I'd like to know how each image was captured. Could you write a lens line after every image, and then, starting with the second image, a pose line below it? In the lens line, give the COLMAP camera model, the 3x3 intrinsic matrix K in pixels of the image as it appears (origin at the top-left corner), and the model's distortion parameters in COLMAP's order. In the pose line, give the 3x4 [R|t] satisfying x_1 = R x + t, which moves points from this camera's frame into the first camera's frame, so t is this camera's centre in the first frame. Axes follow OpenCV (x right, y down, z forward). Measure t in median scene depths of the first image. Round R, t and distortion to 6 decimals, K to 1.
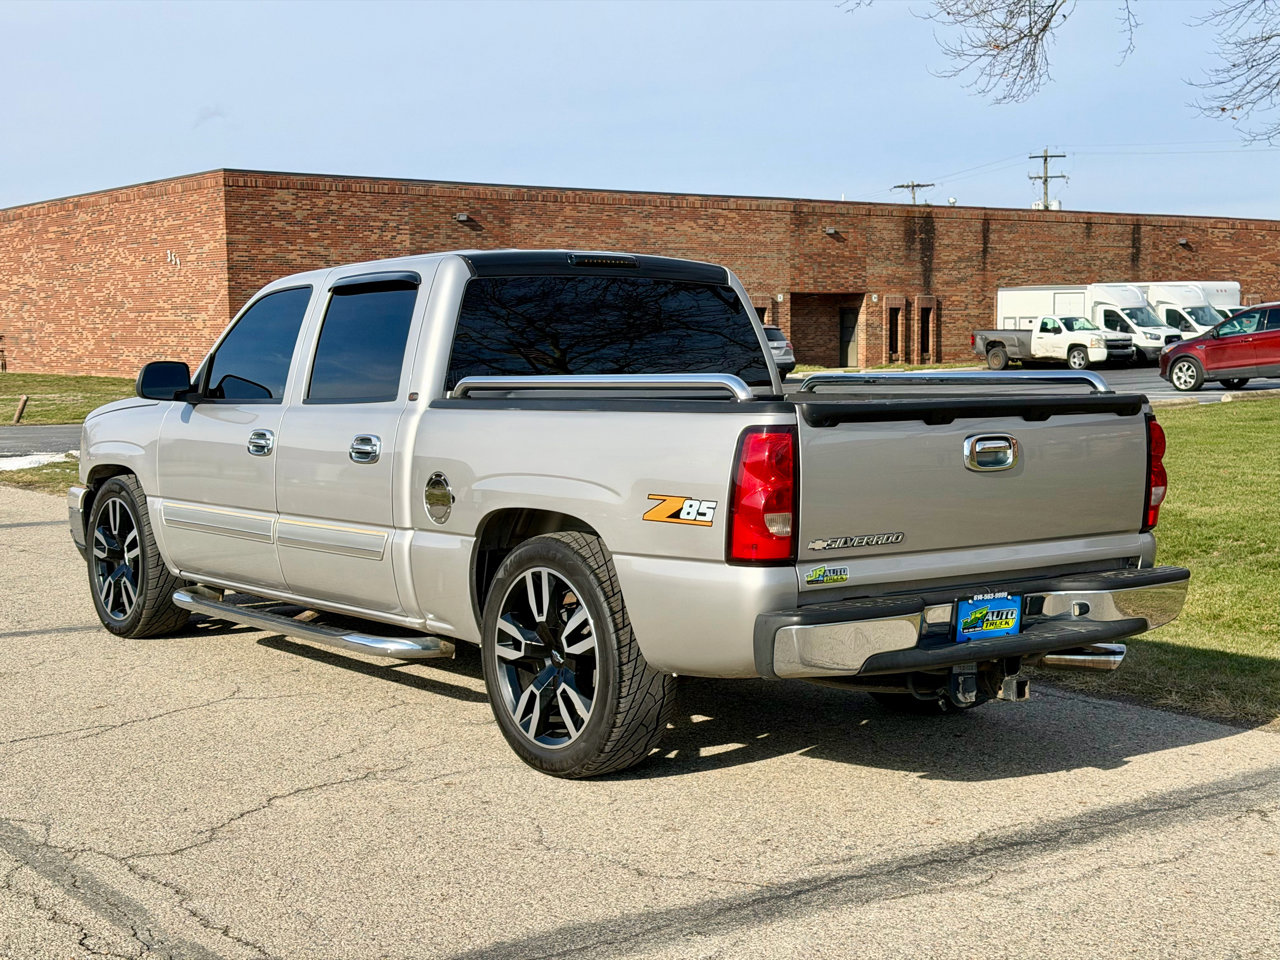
lens RADIAL K [[1804.6, 0, 625.5], [0, 1804.6, 497.6], [0, 0, 1]] dist [0.129548, 0.000000]
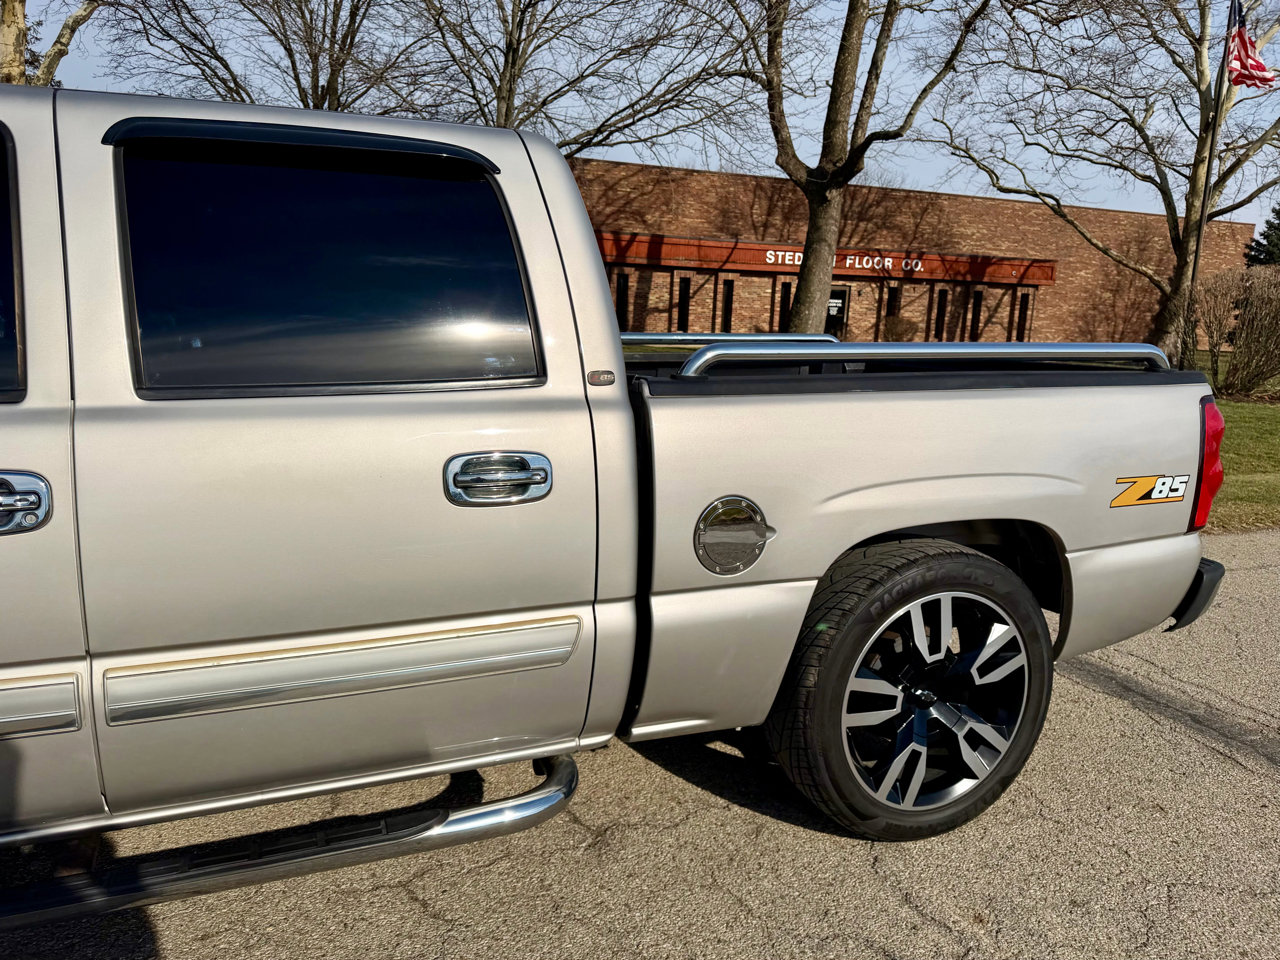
lens RADIAL K [[905.2, 0, 646.4], [0, 905.2, 493.4], [0, 0, 1]] dist [0.046111, -0.047250]
pose [[0.263253, -0.168563, 0.949887, -0.422352], [0.051267, 0.985670, 0.160705, -0.069782], [-0.963364, 0.006392, 0.268122, 0.965211]]
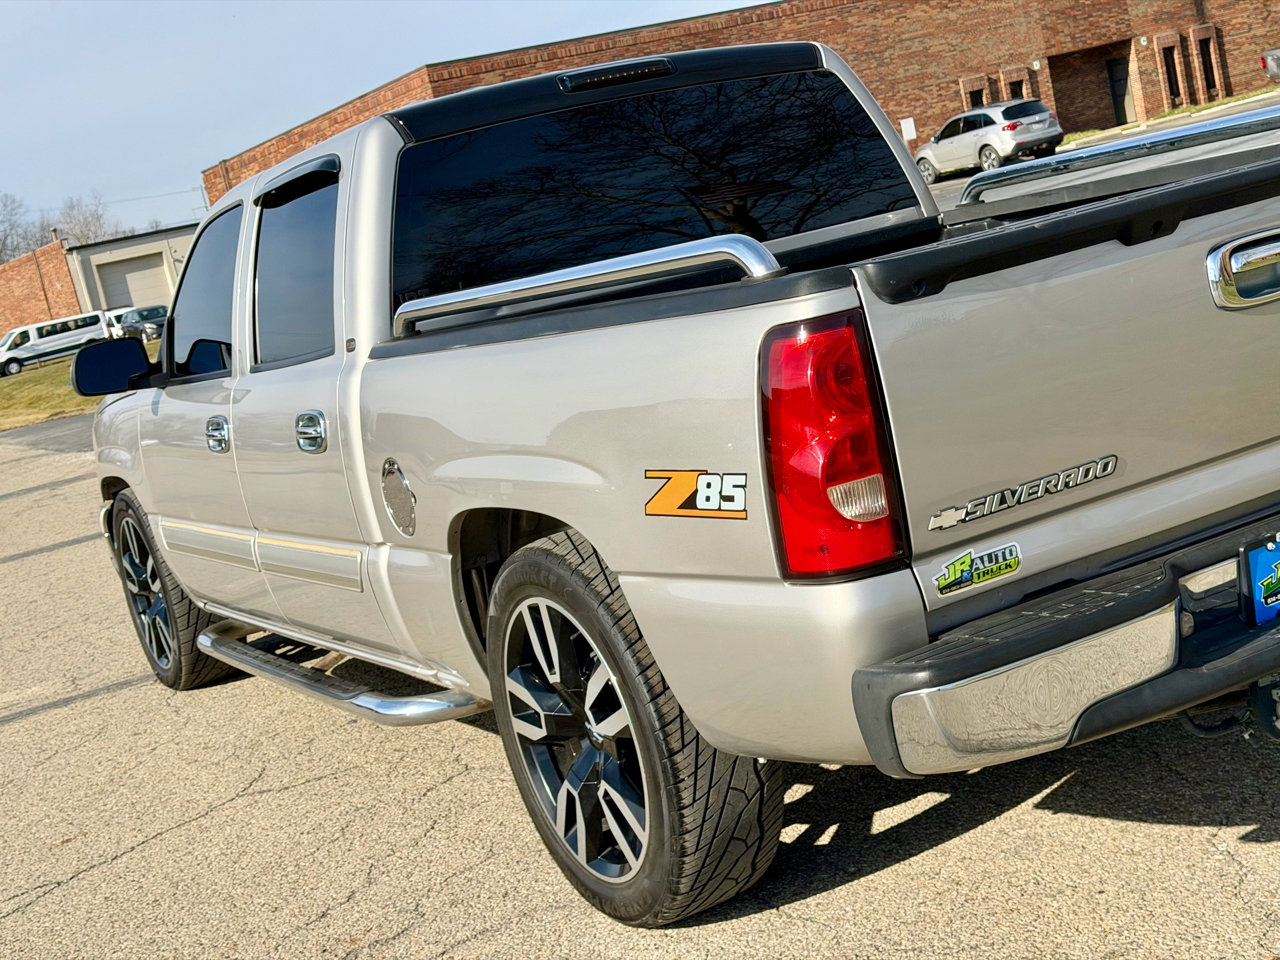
lens RADIAL K [[1804.6, 0, 632.1], [0, 1804.6, 477.5], [0, 0, 1]] dist [0.129548, 0.000000]
pose [[0.967759, -0.182772, -0.173309, 0.093240], [0.195801, 0.978733, 0.061184, -0.030666], [0.158441, -0.093145, 0.982965, 0.386605]]
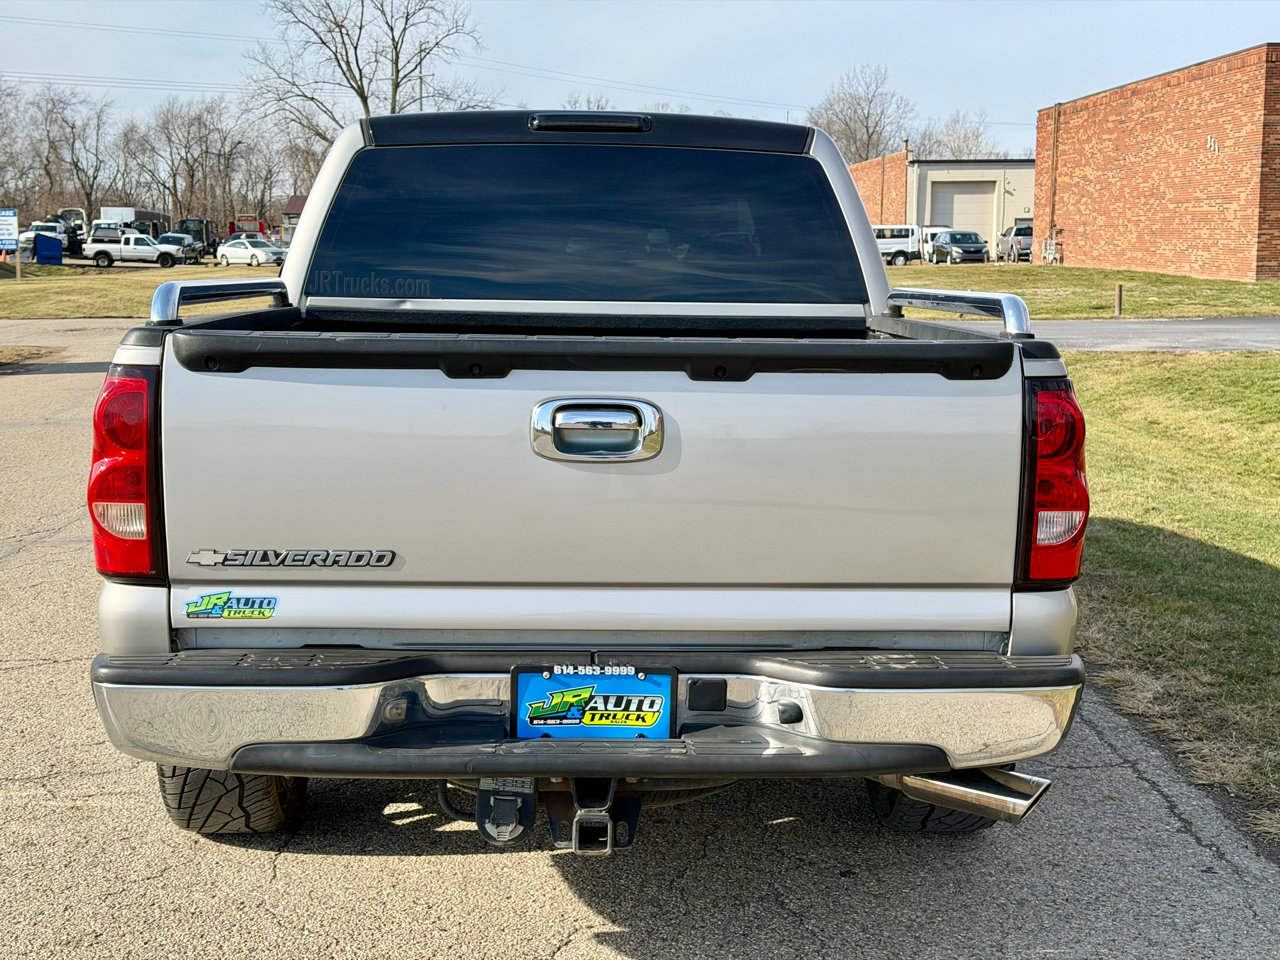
lens RADIAL K [[1804.6, 0, 620.9], [0, 1804.6, 481.4], [0, 0, 1]] dist [0.129548, 0.000000]
pose [[0.820076, 0.088254, -0.565408, 0.488935], [-0.060430, 0.995867, 0.067795, -0.043887], [0.569054, -0.021429, 0.822021, 0.469786]]
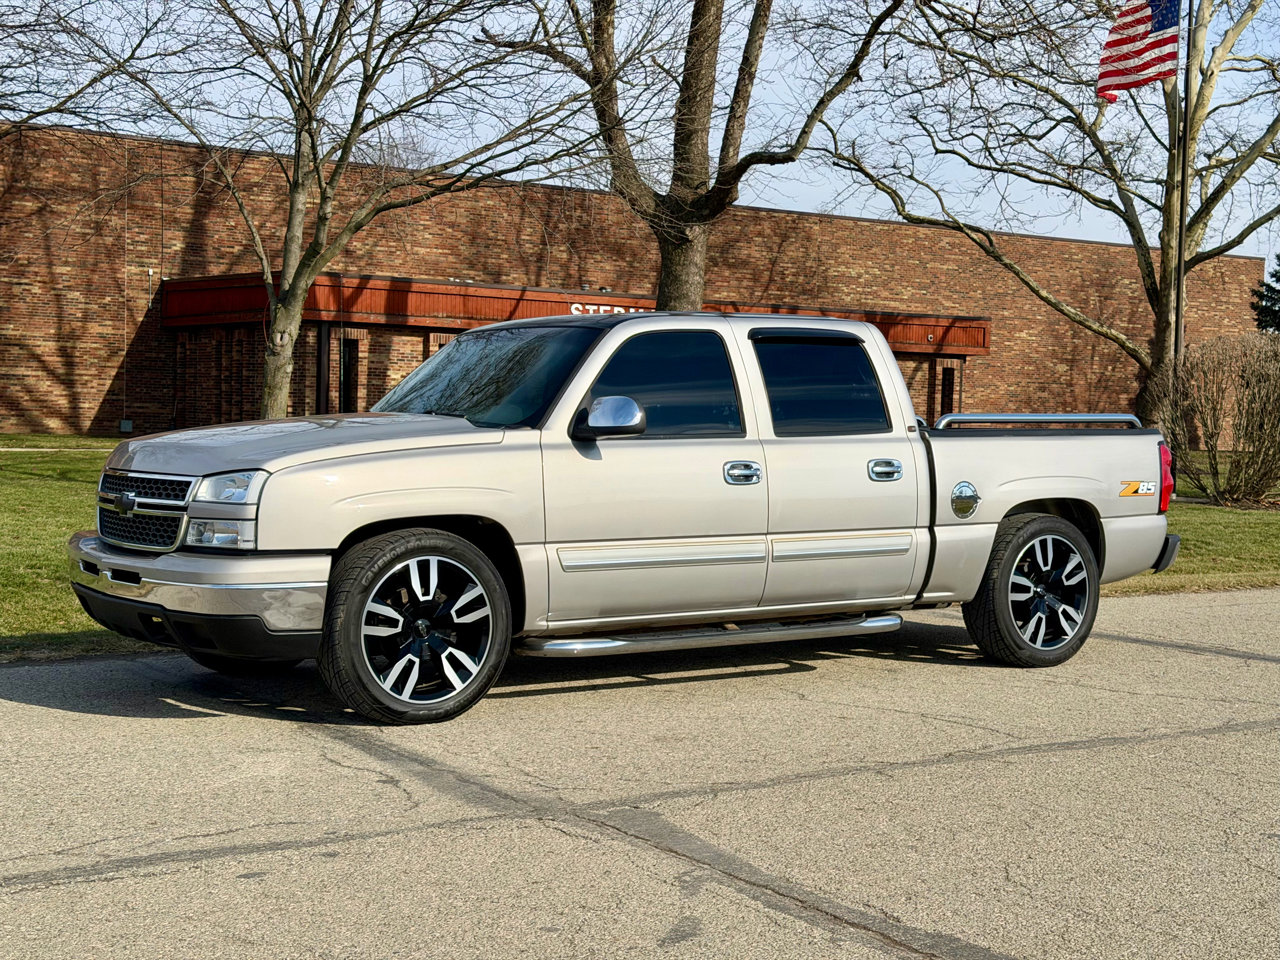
lens RADIAL K [[1804.6, 0, 634.0], [0, 1804.6, 508.5], [0, 0, 1]] dist [0.129548, 0.000000]
pose [[0.033954, -0.041729, 0.998552, -1.559926], [0.066852, 0.996985, 0.039390, -0.068174], [-0.997185, 0.065418, 0.036641, 1.234327]]
